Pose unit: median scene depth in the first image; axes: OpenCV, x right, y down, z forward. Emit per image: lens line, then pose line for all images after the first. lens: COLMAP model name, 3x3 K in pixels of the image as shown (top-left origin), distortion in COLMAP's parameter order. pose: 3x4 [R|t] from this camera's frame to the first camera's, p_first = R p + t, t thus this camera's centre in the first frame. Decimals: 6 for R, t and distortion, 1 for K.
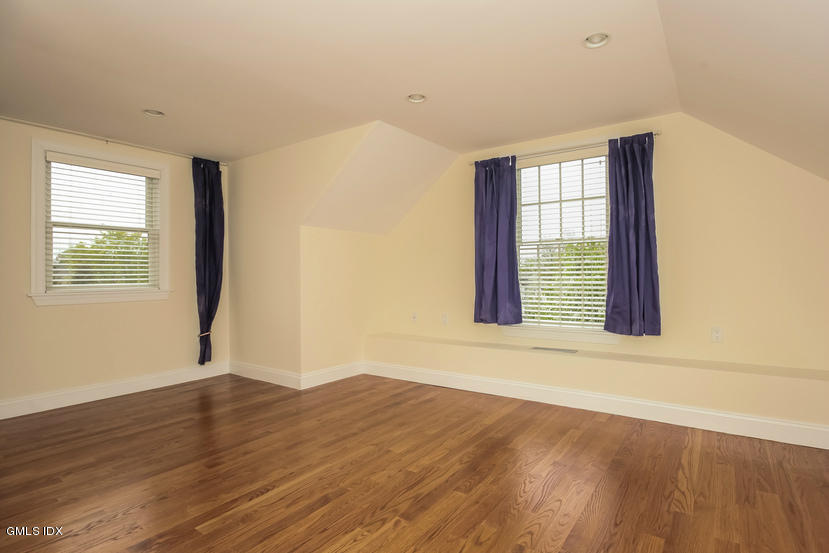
lens RADIAL K [[408.9, 0, 412.7], [0, 408.9, 274.4], [0, 0, 1]] dist [0.000061, -0.000967]
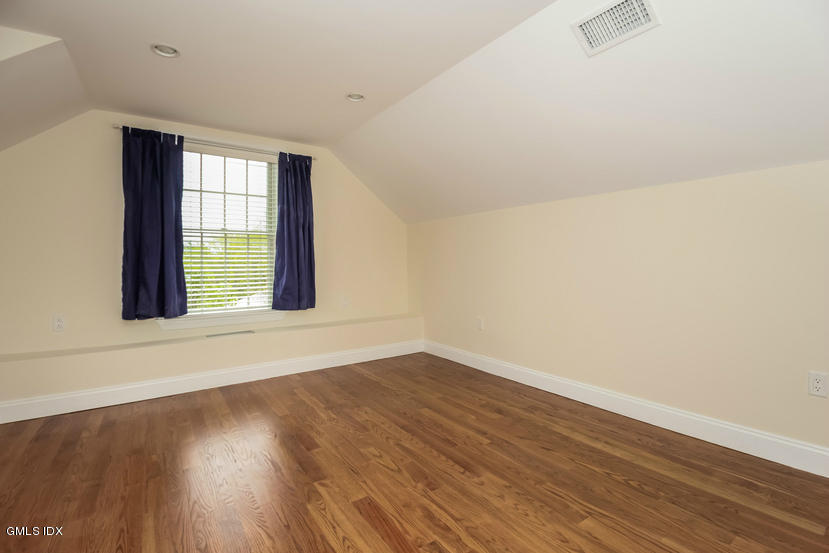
lens RADIAL K [[408.9, 0, 412.9], [0, 408.9, 268.9], [0, 0, 1]] dist [0.000061, -0.000967]
pose [[0.344631, -0.008289, 0.938702, -0.519571], [0.005120, 0.999963, 0.006950, 0.012331], [-0.938724, 0.002411, 0.344661, 0.208015]]
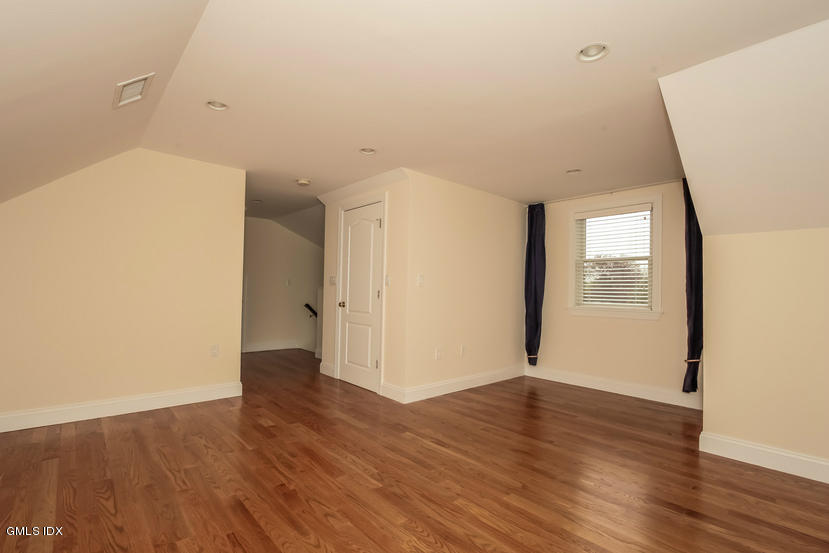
lens RADIAL K [[363.9, 0, 415.8], [0, 363.9, 282.9], [0, 0, 1]] dist [-0.002923, -0.000333]
pose [[-0.171930, -0.018655, -0.984933, 0.590712], [-0.012294, 0.999783, -0.016791, -0.016421], [0.985033, 0.009222, -0.172122, 0.703755]]
